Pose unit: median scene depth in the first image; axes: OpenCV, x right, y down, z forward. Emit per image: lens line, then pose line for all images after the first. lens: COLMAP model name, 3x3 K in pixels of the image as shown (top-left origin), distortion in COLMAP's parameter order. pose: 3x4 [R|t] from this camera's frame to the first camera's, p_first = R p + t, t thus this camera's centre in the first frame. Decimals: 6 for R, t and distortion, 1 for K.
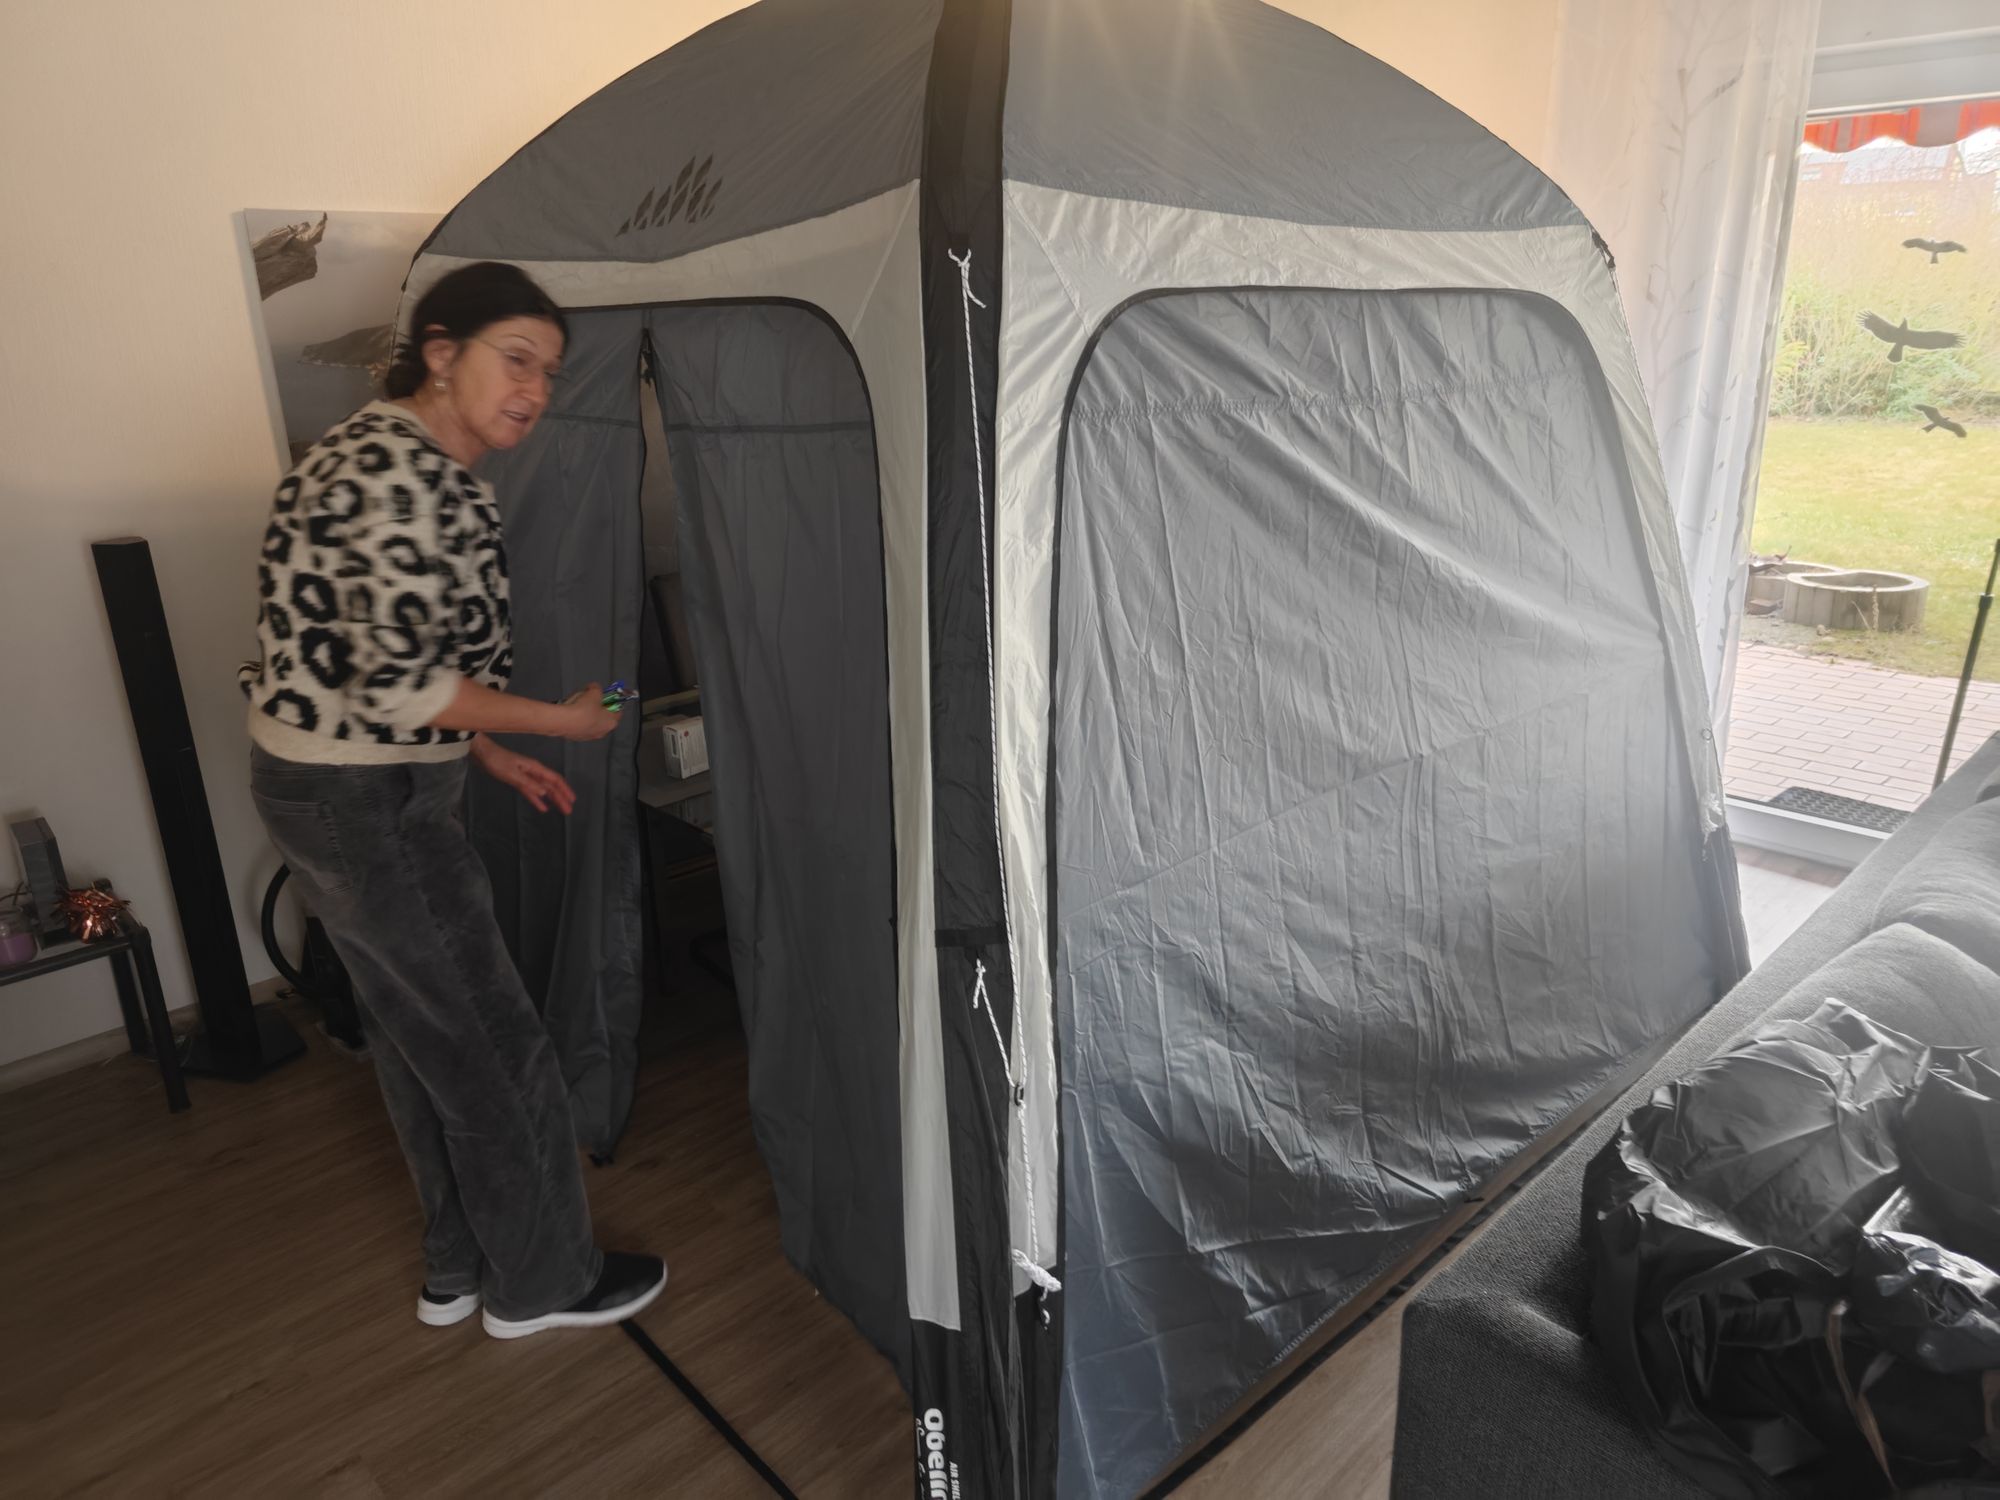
lens RADIAL K [[1349.5, 0, 955.3], [0, 1349.5, 716.7], [0, 0, 1]] dist [0.038466, -0.028580]
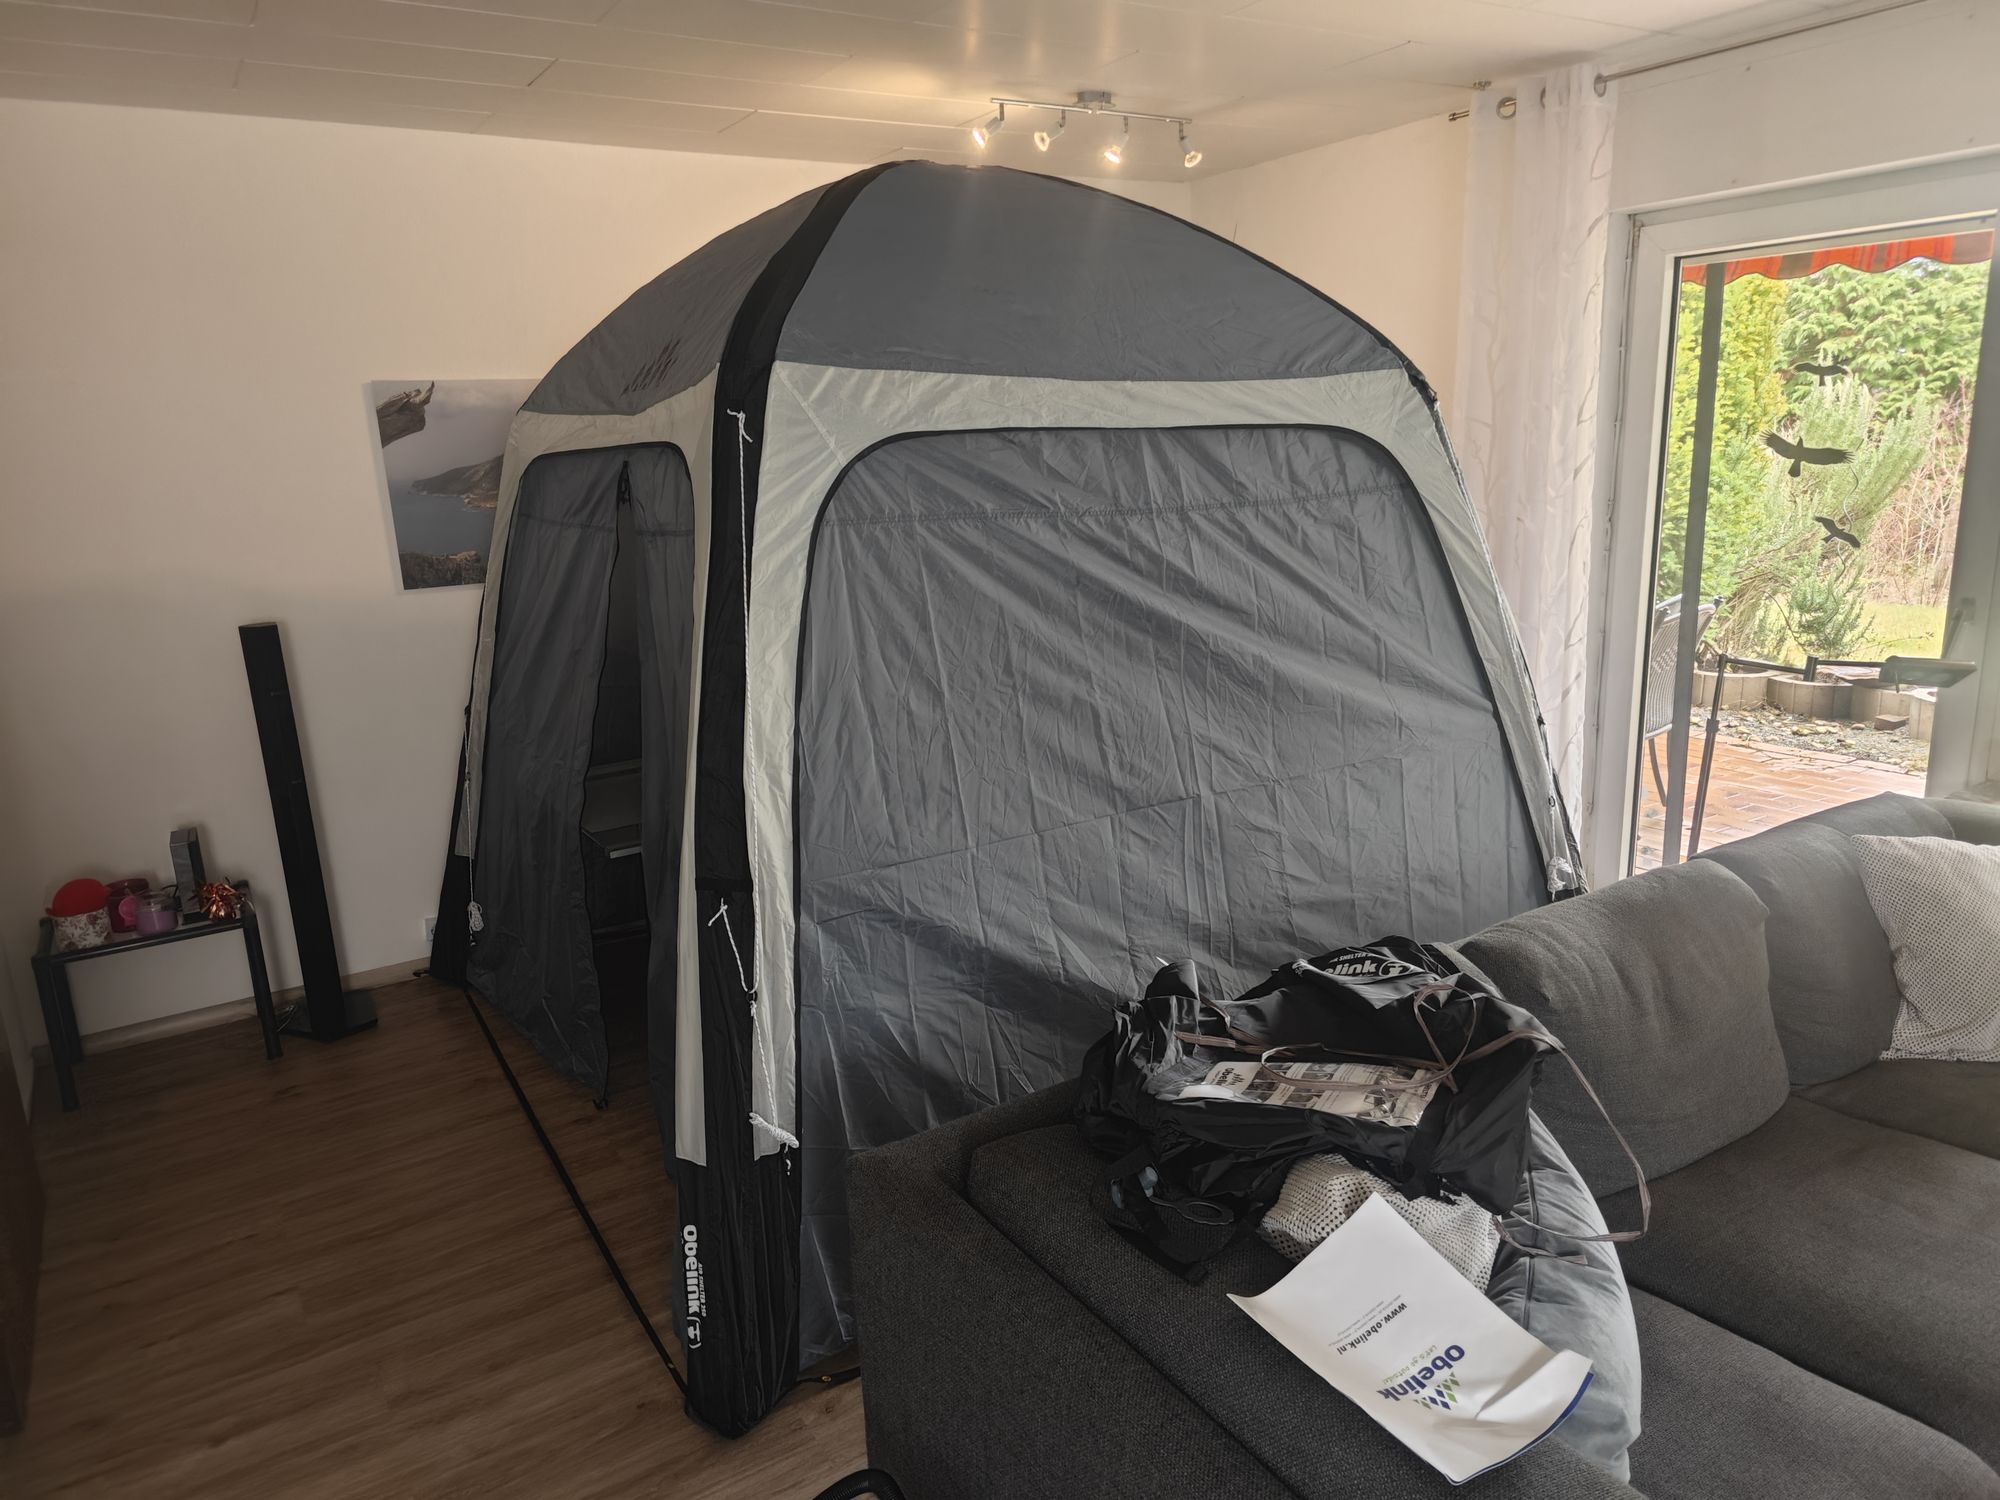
lens RADIAL K [[1349.5, 0, 973.1], [0, 1349.5, 751.3], [0, 0, 1]] dist [0.038466, -0.028580]
pose [[0.989227, 0.015649, -0.145551, 0.357645], [-0.025157, 0.997651, -0.063716, 0.081094], [0.144212, 0.066691, 0.987297, -0.279867]]
